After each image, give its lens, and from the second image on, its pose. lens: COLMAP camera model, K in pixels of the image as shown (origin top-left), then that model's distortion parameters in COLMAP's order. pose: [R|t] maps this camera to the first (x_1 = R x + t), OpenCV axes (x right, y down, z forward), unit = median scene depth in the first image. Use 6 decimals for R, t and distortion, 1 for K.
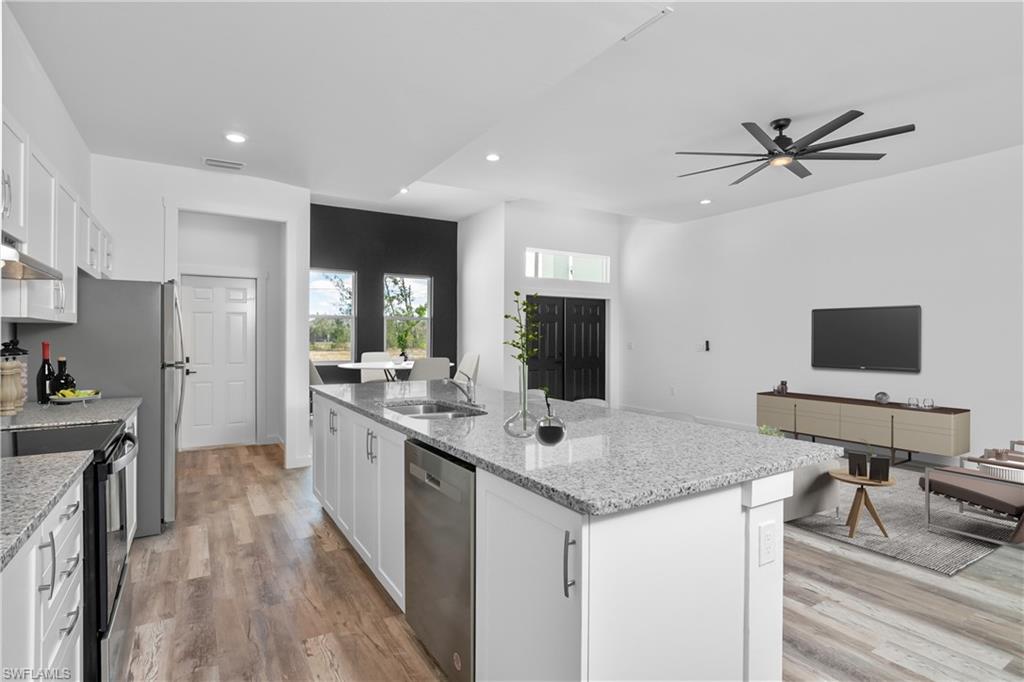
lens RADIAL K [[519.7, 0, 512.0], [0, 519.7, 341.0], [0, 0, 1]] dist [-0.016312, 0.000821]
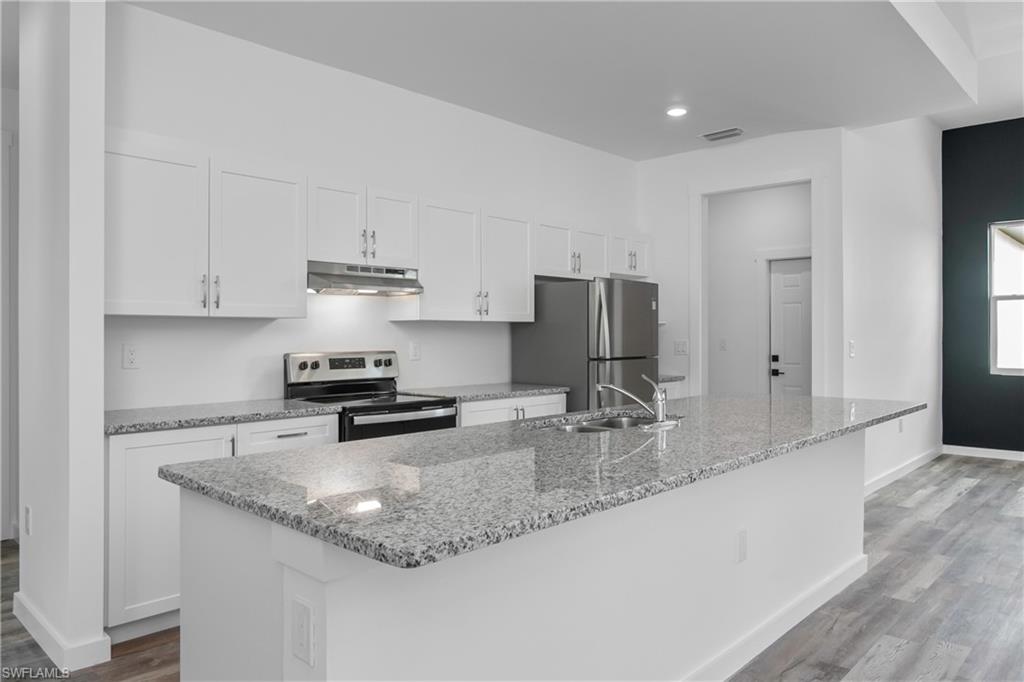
lens RADIAL K [[696.4, 0, 512.0], [0, 696.4, 341.0], [0, 0, 1]] dist [-0.023050, -0.000544]
pose [[0.256030, 0.005358, -0.966654, 0.603218], [0.000147, 0.999984, 0.005582, 0.001642], [0.966669, -0.001572, 0.256025, 0.433479]]
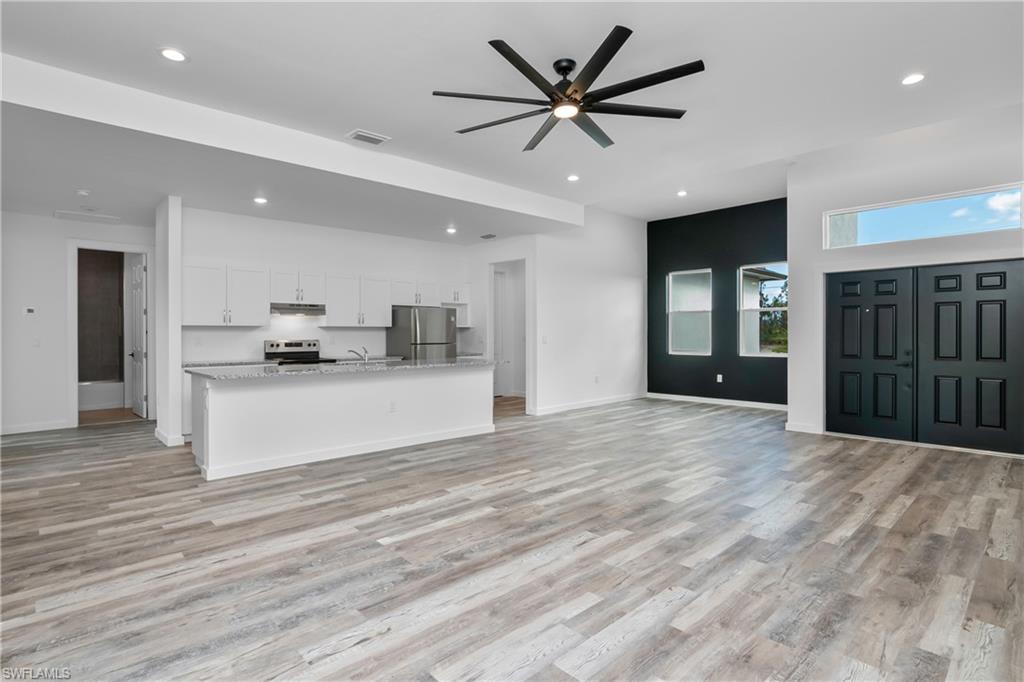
lens RADIAL K [[512.1, 0, 509.2], [0, 512.1, 336.8], [0, 0, 1]] dist [-0.017986, 0.001042]
pose [[0.196428, 0.004984, -0.980506, 1.519551], [-0.000732, 0.999988, 0.004936, 0.002924], [0.980518, -0.000252, 0.196429, 0.883897]]
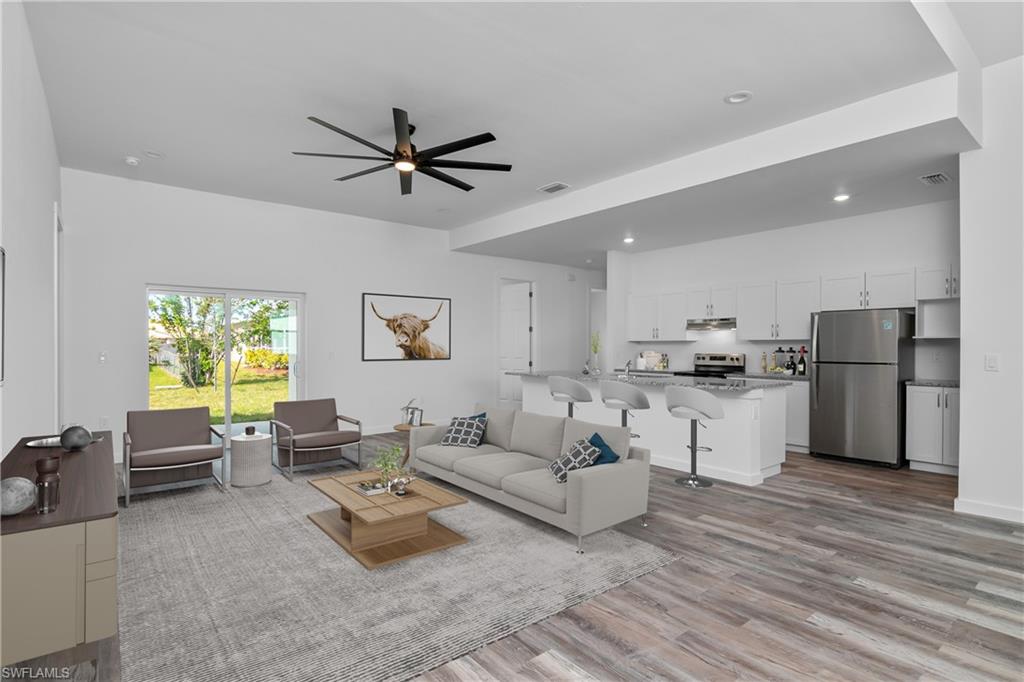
lens RADIAL K [[519.7, 0, 512.0], [0, 519.7, 341.0], [0, 0, 1]] dist [-0.016312, 0.000821]
pose [[-0.991571, -0.006608, -0.129396, 0.521534], [-0.005477, 0.999944, -0.009094, -0.001682], [0.129449, -0.008308, -0.991551, 2.367320]]
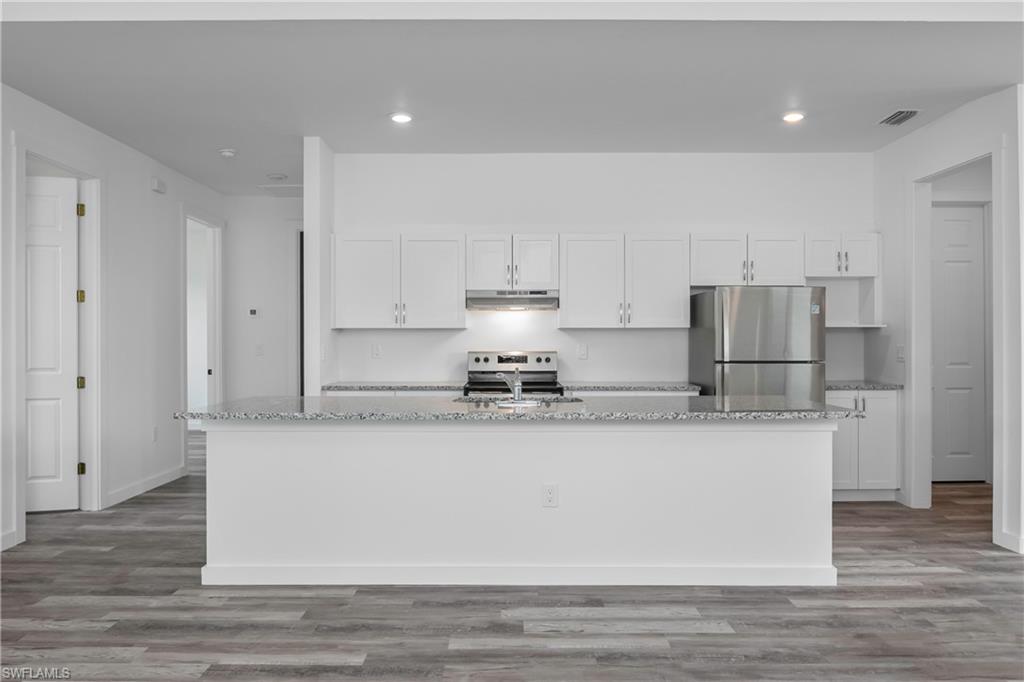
lens RADIAL K [[727.7, 0, 512.0], [0, 727.7, 341.0], [0, 0, 1]] dist [-0.027851, -0.002976]
pose [[-0.523483, -0.000883, -0.852036, 0.861955], [-0.003194, 0.999994, 0.000927, 0.000614], [0.852030, 0.003207, -0.523483, 1.321633]]
